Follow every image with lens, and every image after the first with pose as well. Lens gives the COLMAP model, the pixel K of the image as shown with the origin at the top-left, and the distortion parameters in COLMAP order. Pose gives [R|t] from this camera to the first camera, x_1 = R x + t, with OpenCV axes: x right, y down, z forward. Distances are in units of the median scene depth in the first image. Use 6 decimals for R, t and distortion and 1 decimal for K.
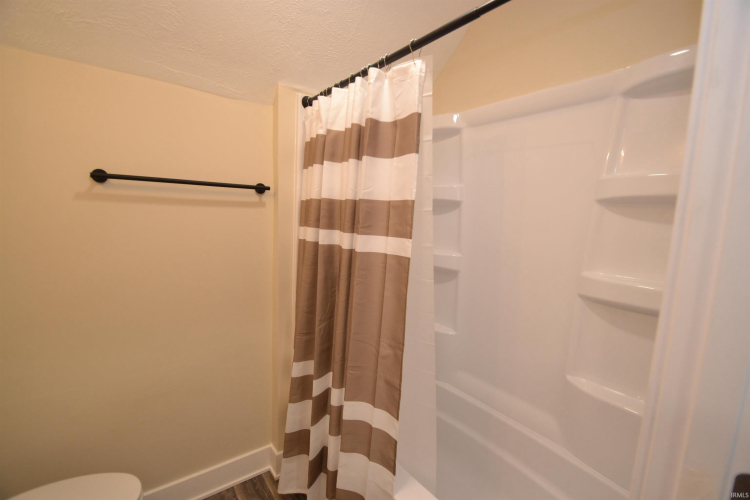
lens RADIAL K [[348.4, 0, 359.8], [0, 348.4, 247.9], [0, 0, 1]] dist [0.000068, 0.000269]
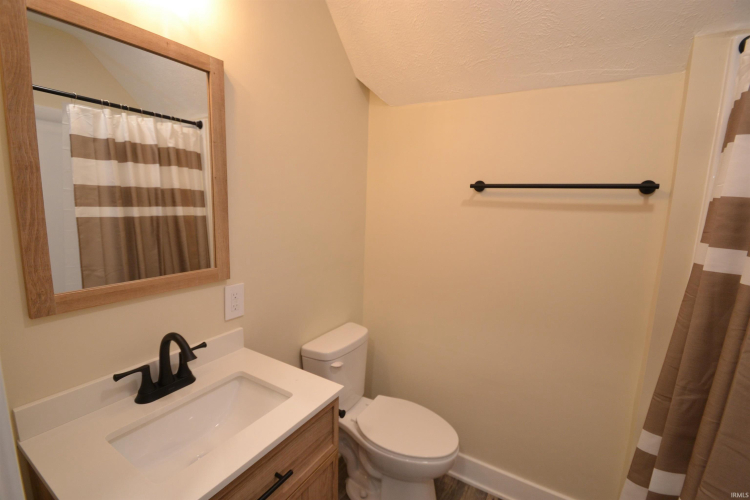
lens RADIAL K [[332.6, 0, 371.6], [0, 332.6, 251.7], [0, 0, 1]] dist [0.021556, -0.022785]
pose [[0.274638, 0.110232, -0.955208, 0.281654], [-0.124337, 0.989138, 0.078398, -0.015420], [0.953475, 0.097236, 0.285360, 0.255482]]
